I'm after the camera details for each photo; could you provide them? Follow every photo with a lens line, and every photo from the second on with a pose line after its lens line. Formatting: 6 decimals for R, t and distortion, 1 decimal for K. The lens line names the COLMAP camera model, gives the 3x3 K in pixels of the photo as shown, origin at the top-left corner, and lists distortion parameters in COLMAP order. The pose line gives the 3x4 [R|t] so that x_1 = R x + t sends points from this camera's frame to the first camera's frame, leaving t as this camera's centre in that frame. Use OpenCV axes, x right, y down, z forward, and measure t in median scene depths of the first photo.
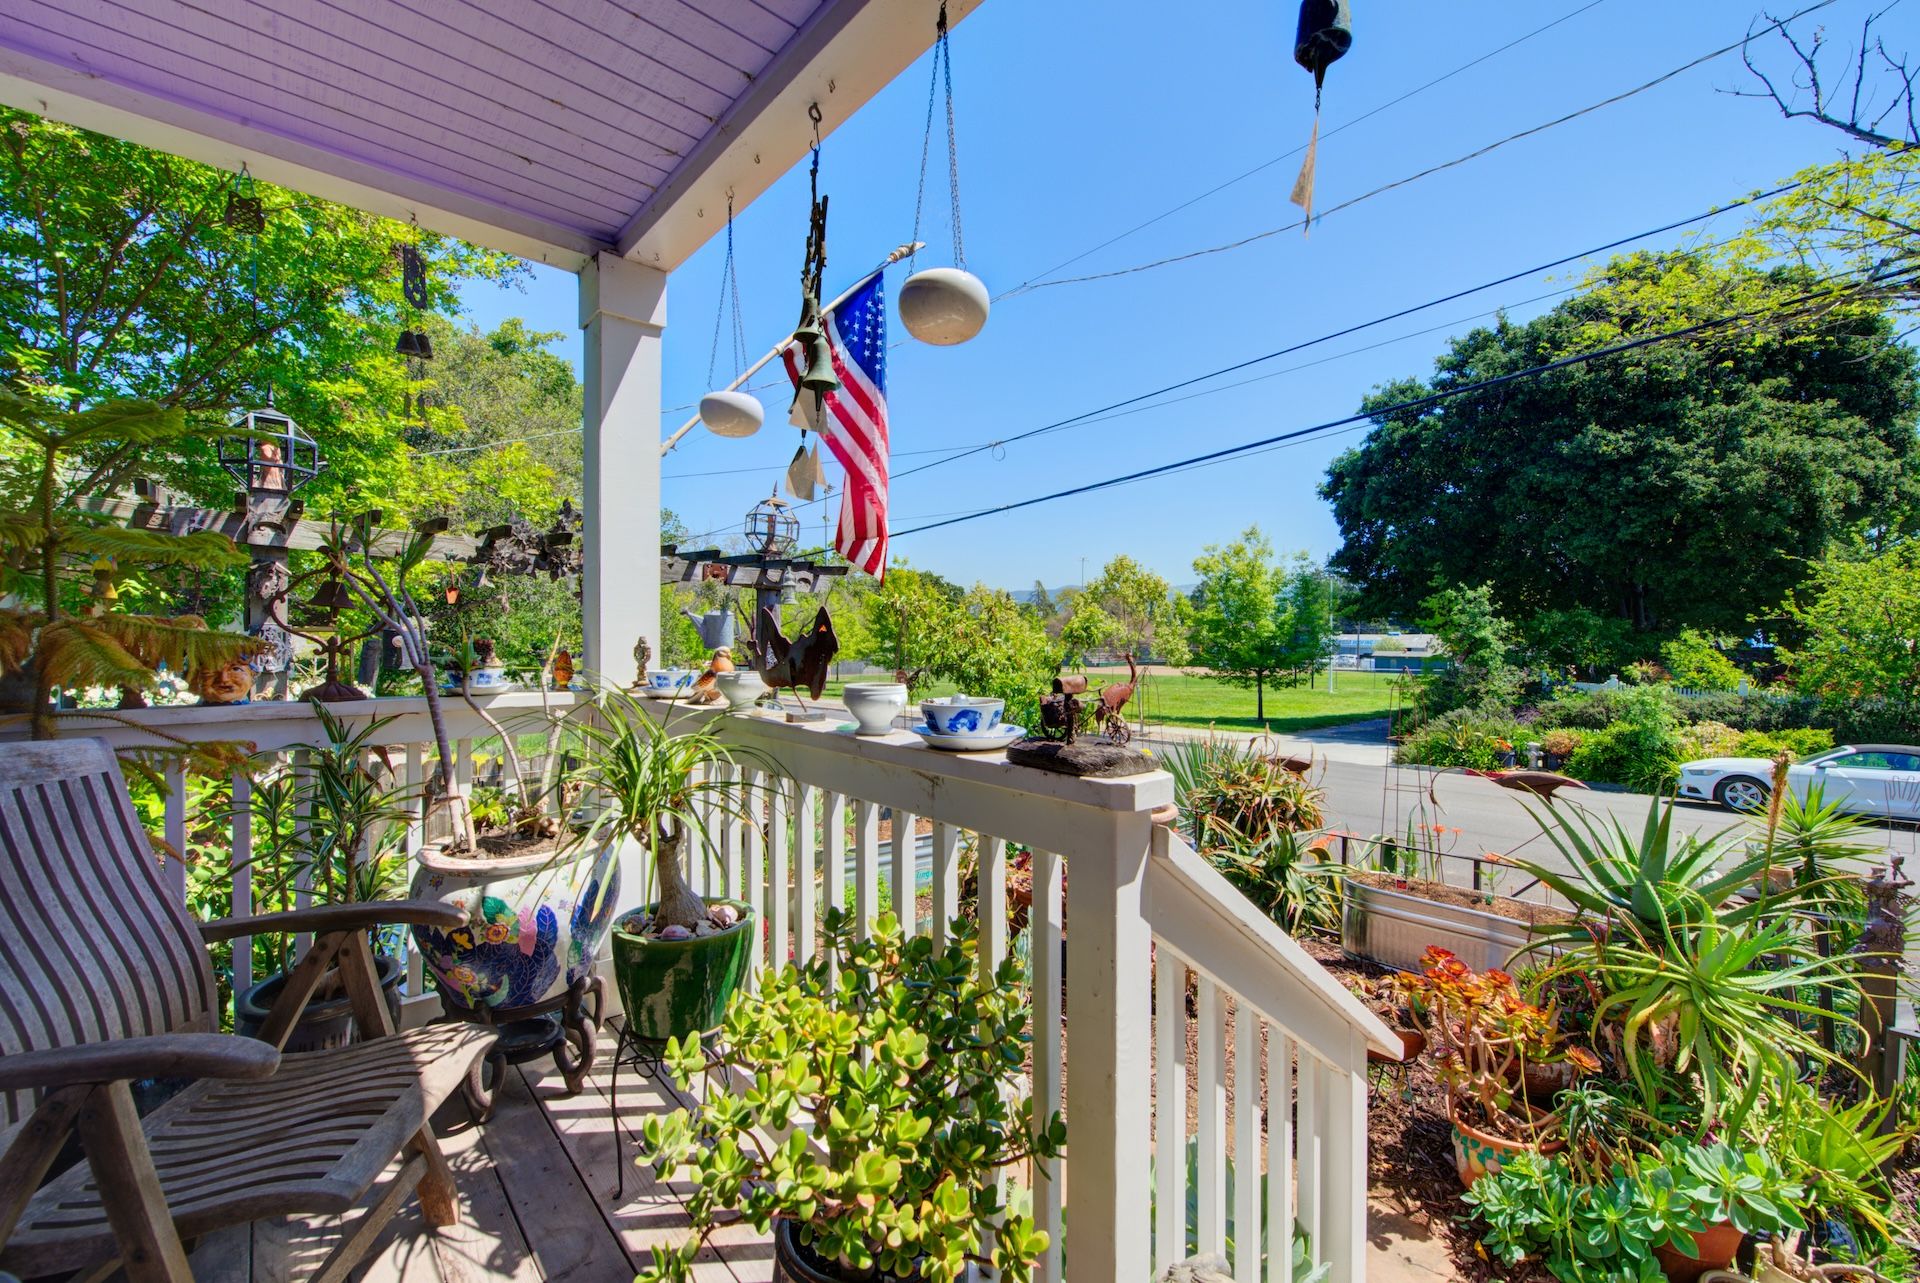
lens RADIAL K [[786.4, 0, 969.8], [0, 786.4, 636.7], [0, 0, 1]] dist [0.004897, -0.003184]
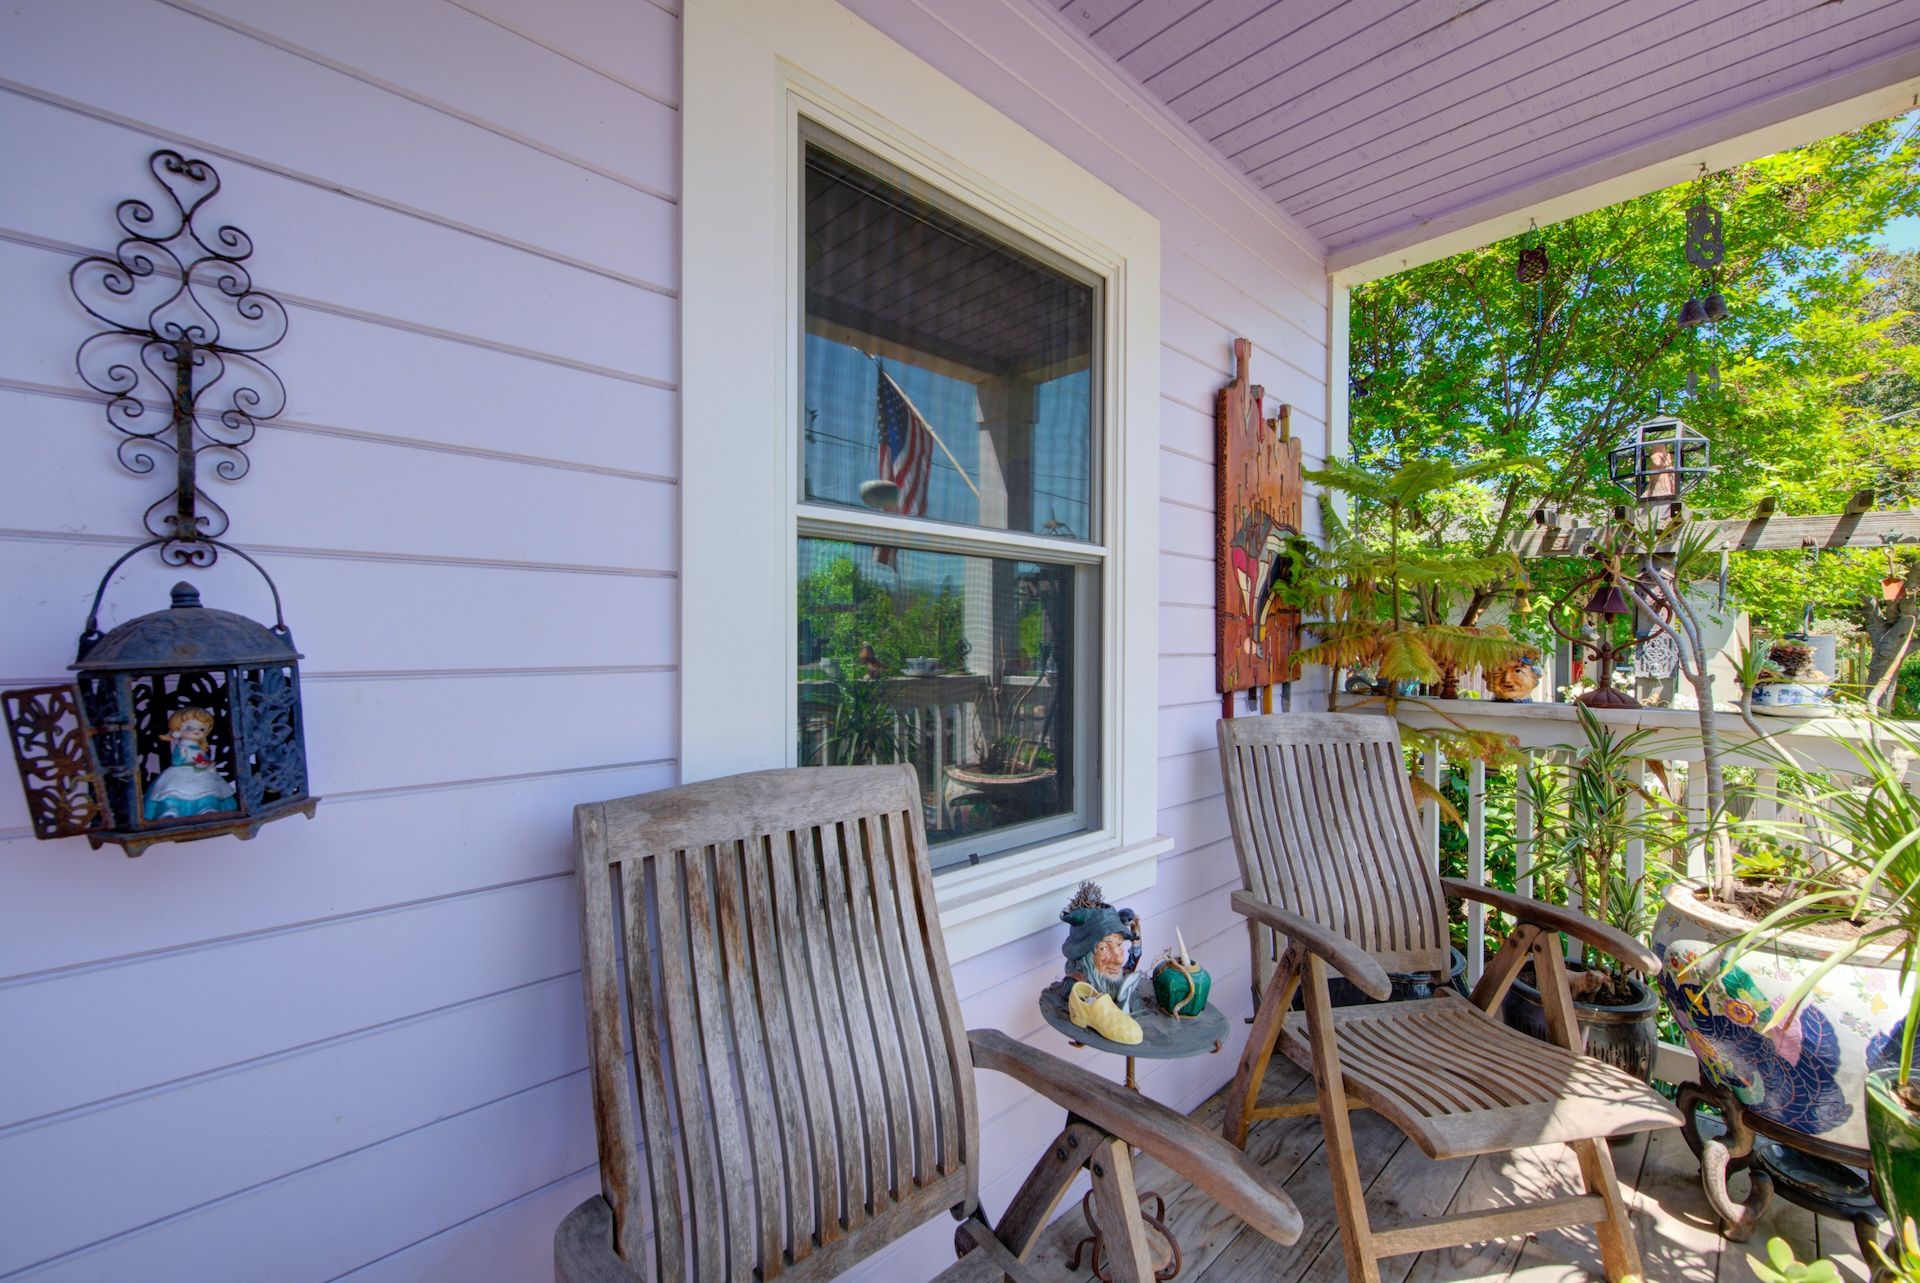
lens RADIAL K [[786.4, 0, 969.8], [0, 786.4, 636.7], [0, 0, 1]] dist [0.004897, -0.003184]
pose [[-0.007444, -0.008487, -0.999936, 0.205887], [-0.000880, 0.999964, -0.008481, 0.001628], [0.999972, 0.000816, -0.007451, 0.217760]]
